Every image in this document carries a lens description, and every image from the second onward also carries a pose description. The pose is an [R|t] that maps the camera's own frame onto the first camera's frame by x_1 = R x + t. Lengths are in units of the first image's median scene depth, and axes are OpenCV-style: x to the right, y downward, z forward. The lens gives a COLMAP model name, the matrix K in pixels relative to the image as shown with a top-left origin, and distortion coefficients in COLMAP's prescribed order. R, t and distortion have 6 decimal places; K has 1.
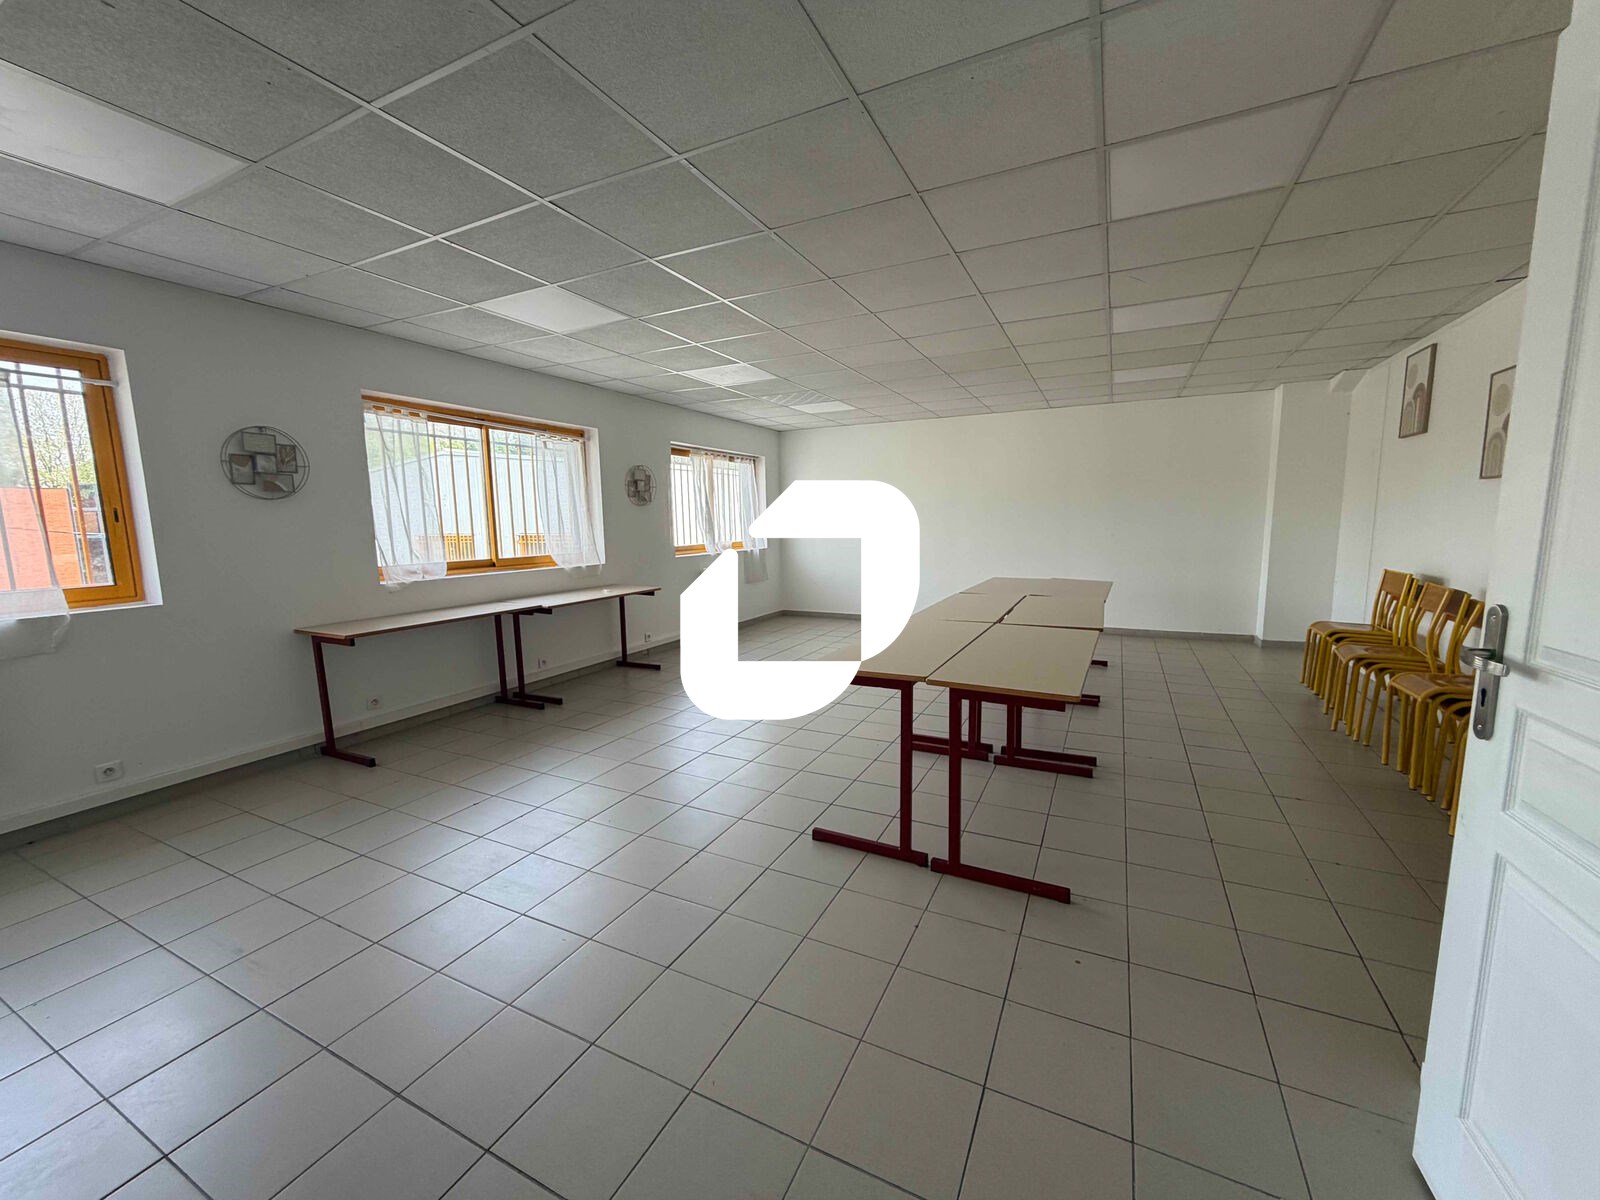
lens RADIAL K [[637.1, 0, 799.1], [0, 637.1, 604.4], [0, 0, 1]] dist [0.001909, 0.000055]
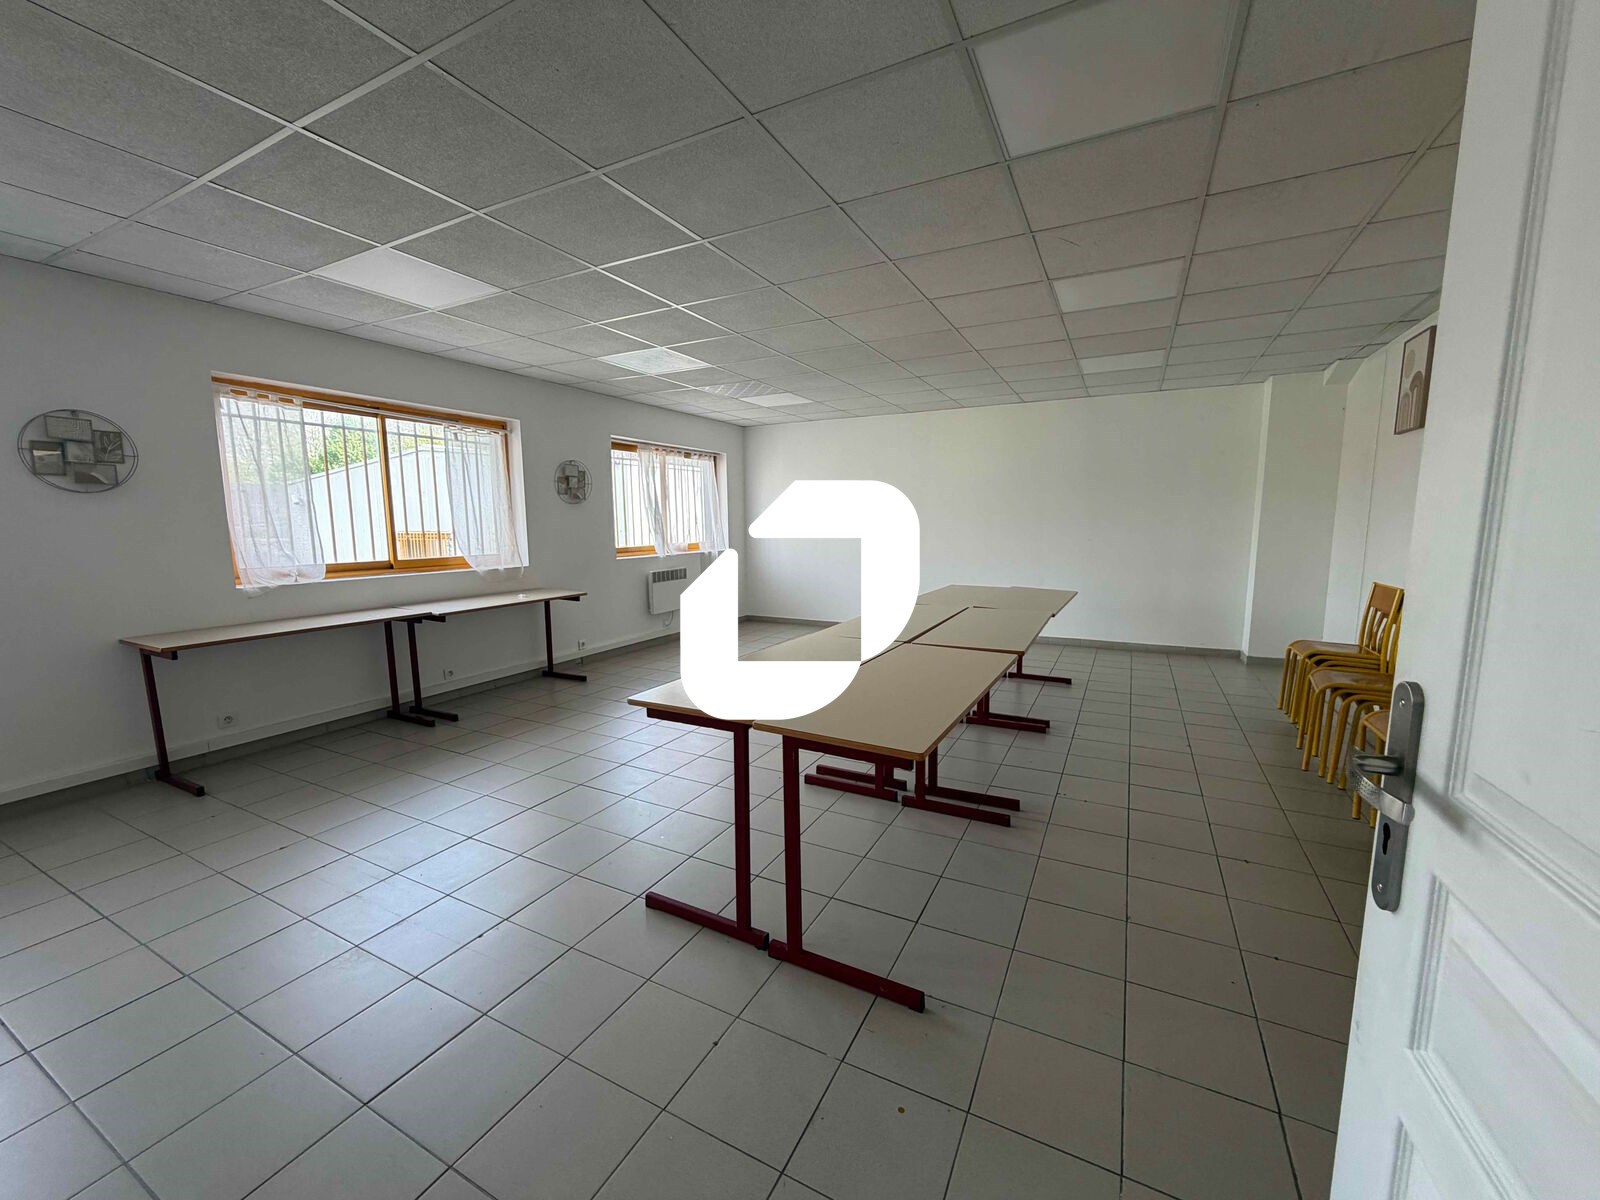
lens RADIAL K [[637.1, 0, 798.9], [0, 637.1, 605.0], [0, 0, 1]] dist [0.001909, 0.000055]
pose [[0.999781, 0.010875, -0.017895, 0.146608], [-0.010860, 0.999941, 0.000935, -0.016889], [0.017904, -0.000740, 0.999839, 0.109790]]
